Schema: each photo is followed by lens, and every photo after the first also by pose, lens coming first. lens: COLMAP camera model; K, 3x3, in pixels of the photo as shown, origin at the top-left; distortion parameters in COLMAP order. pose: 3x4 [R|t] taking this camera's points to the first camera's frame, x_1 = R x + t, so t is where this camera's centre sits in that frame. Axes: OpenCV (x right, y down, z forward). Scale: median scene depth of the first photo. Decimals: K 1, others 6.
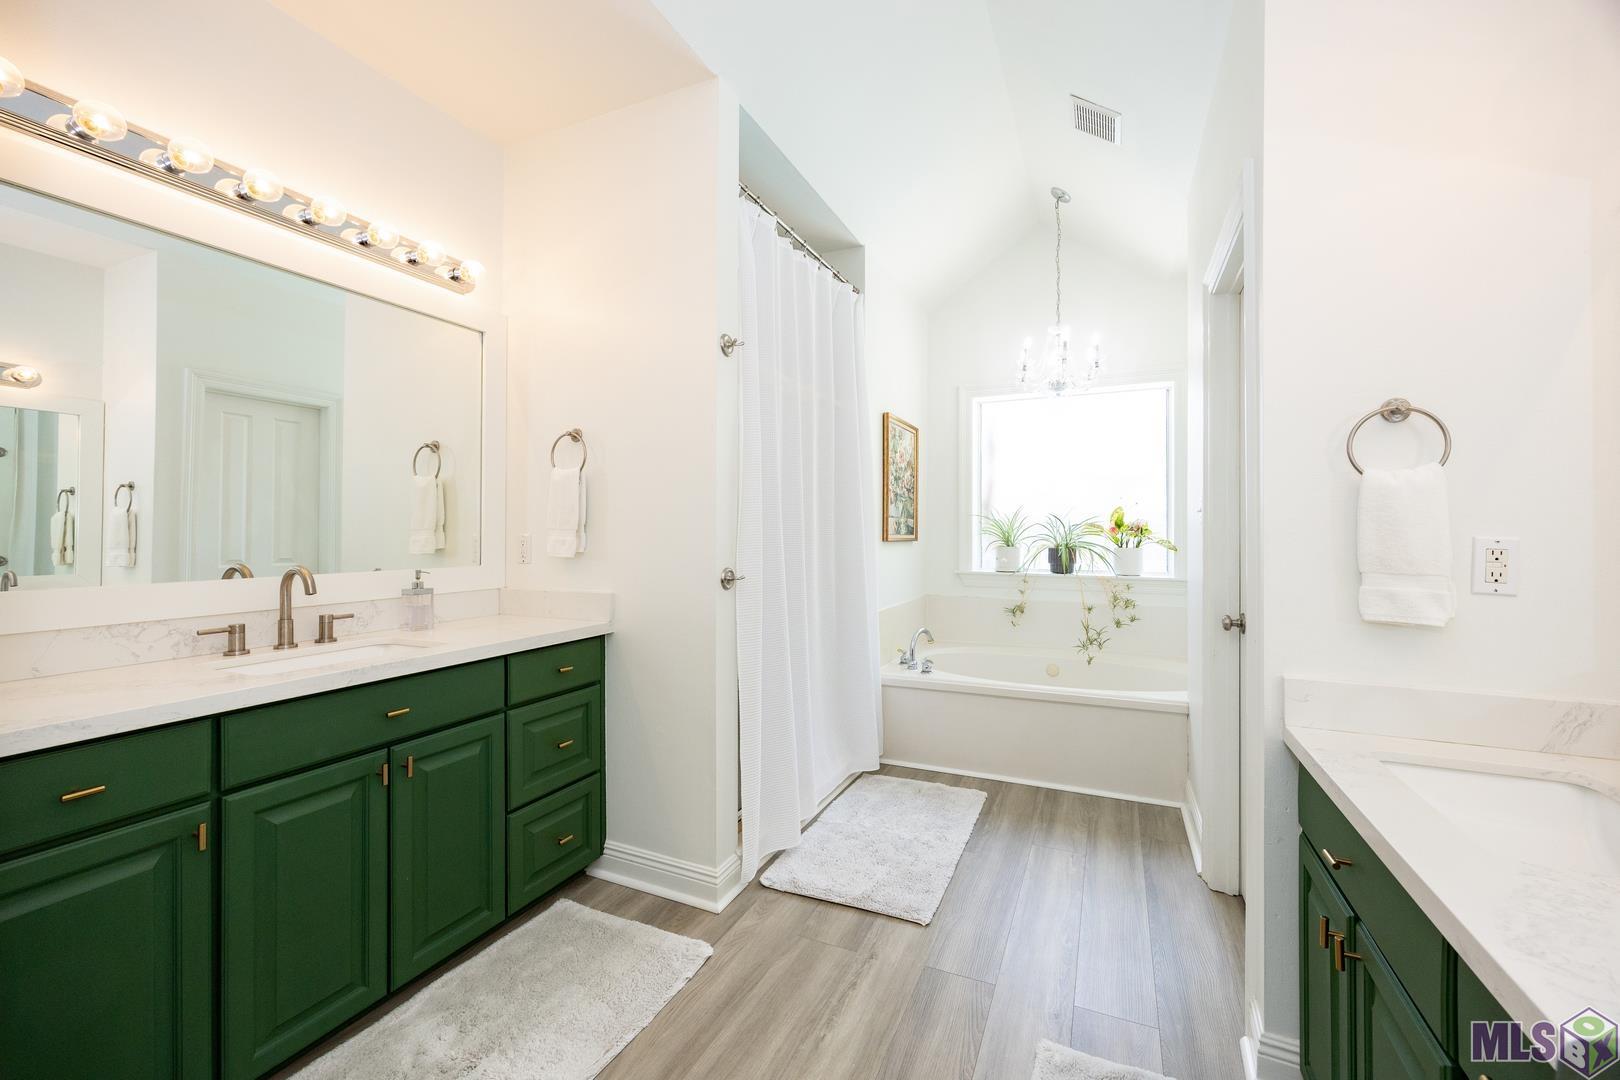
lens RADIAL K [[590.3, 0, 844.9], [0, 590.3, 528.6], [0, 0, 1]] dist [-0.000643, -0.000054]
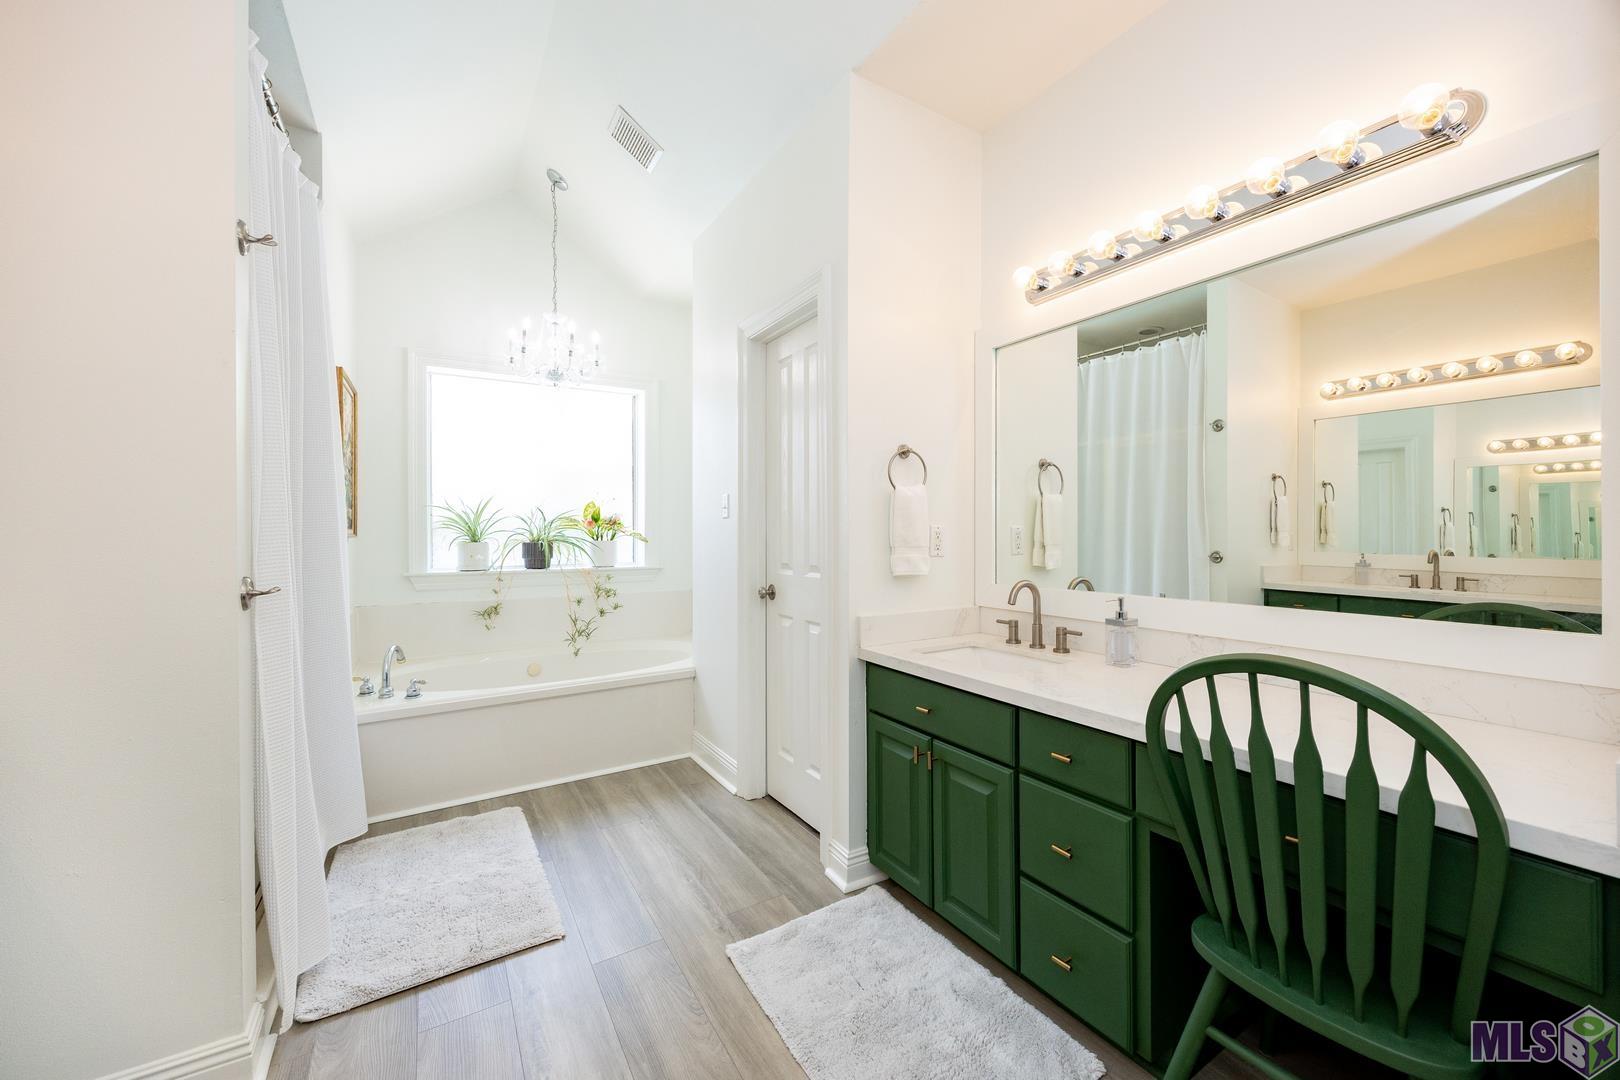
lens RADIAL K [[623.4, 0, 807.4], [0, 623.4, 532.9], [0, 0, 1]] dist [-0.001362, -0.000137]
pose [[0.600373, -0.009786, 0.799660, -0.202367], [-0.001458, 0.999910, 0.013331, 0.003587], [-0.799719, -0.009169, 0.600305, 0.042113]]
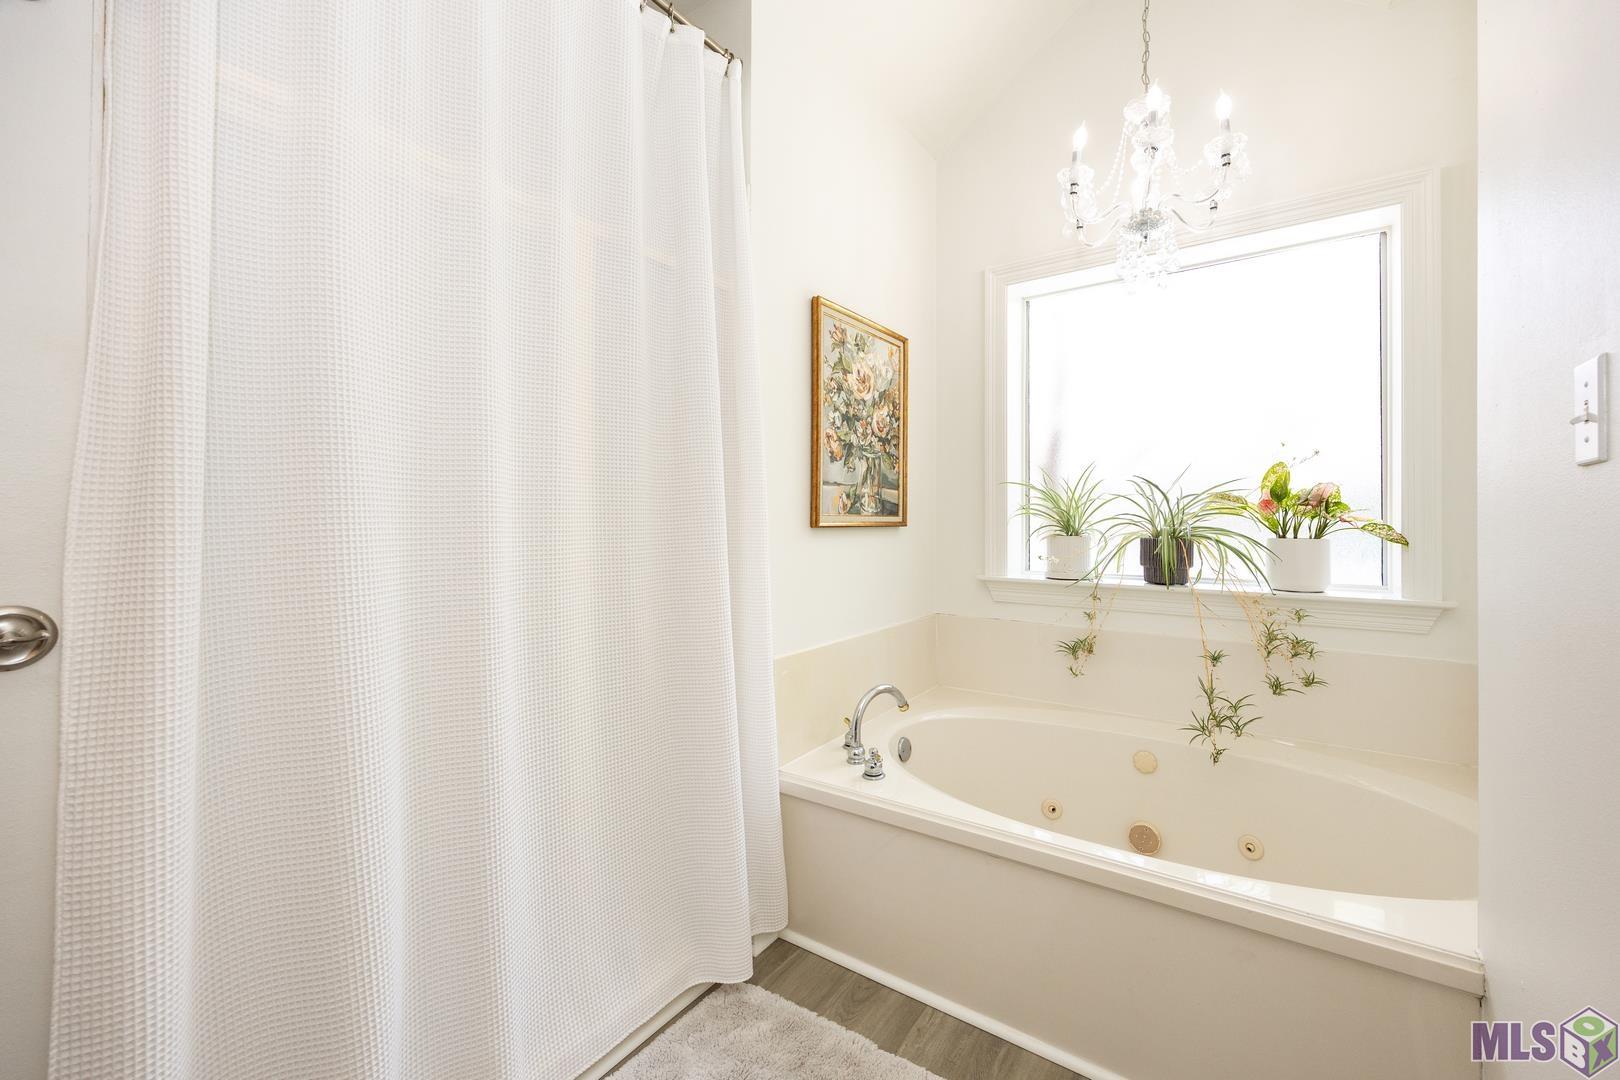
lens RADIAL K [[668.0, 0, 814.0], [0, 668.0, 518.2], [0, 0, 1]] dist [-0.000748, -0.000091]
pose [[0.984254, -0.004689, -0.176699, 0.171107], [0.005996, 0.999958, 0.006859, 0.008345], [0.176659, -0.007811, 0.984241, 0.360714]]
